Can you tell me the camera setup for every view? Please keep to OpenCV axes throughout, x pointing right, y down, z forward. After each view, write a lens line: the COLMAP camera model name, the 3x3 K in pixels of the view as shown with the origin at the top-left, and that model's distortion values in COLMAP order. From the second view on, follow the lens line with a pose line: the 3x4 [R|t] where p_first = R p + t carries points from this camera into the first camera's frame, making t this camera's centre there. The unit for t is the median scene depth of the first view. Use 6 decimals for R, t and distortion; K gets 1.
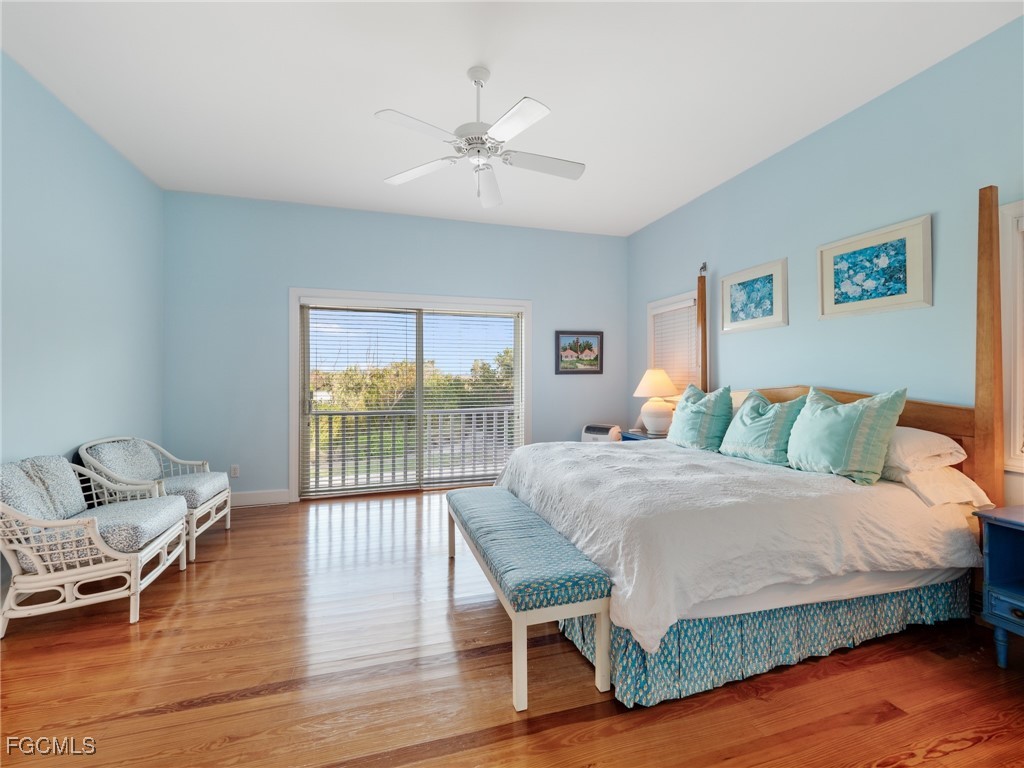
lens RADIAL K [[450.5, 0, 502.7], [0, 450.5, 380.1], [0, 0, 1]] dist [0.013751, -0.000429]
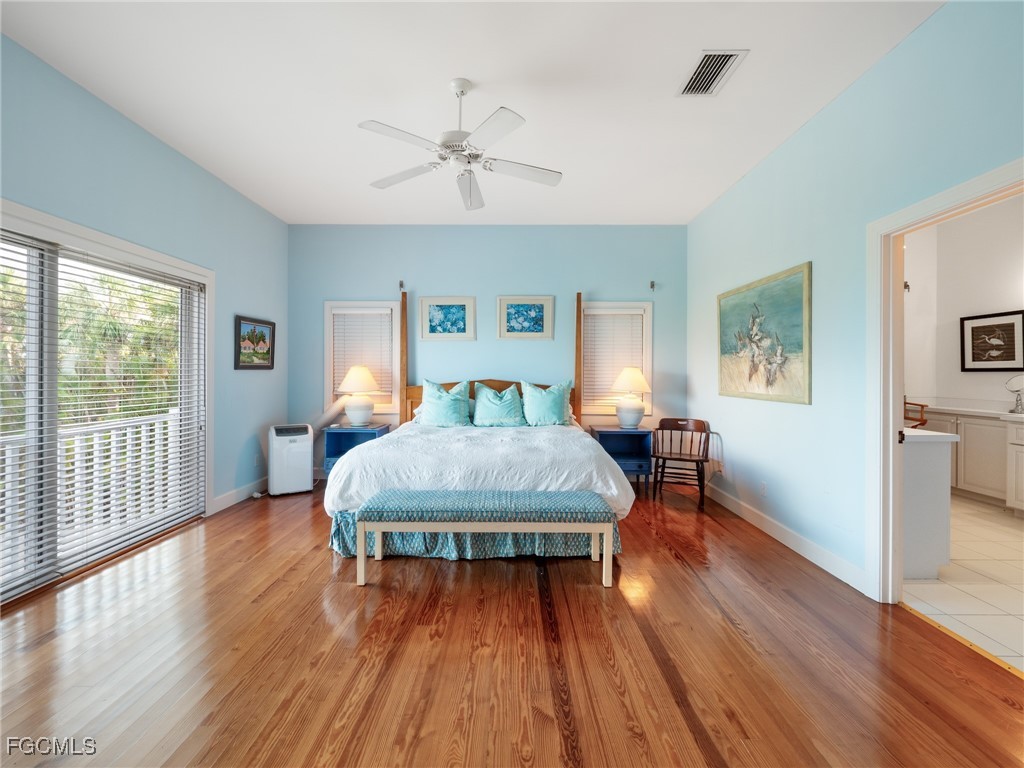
lens RADIAL K [[429.3, 0, 507.9], [0, 429.3, 379.4], [0, 0, 1]] dist [-0.003250, -0.000835]
pose [[0.271287, -0.007313, 0.962471, -0.695321], [0.002053, 0.999973, 0.007019, 0.001944], [-0.962496, 0.000072, 0.271295, 0.457884]]
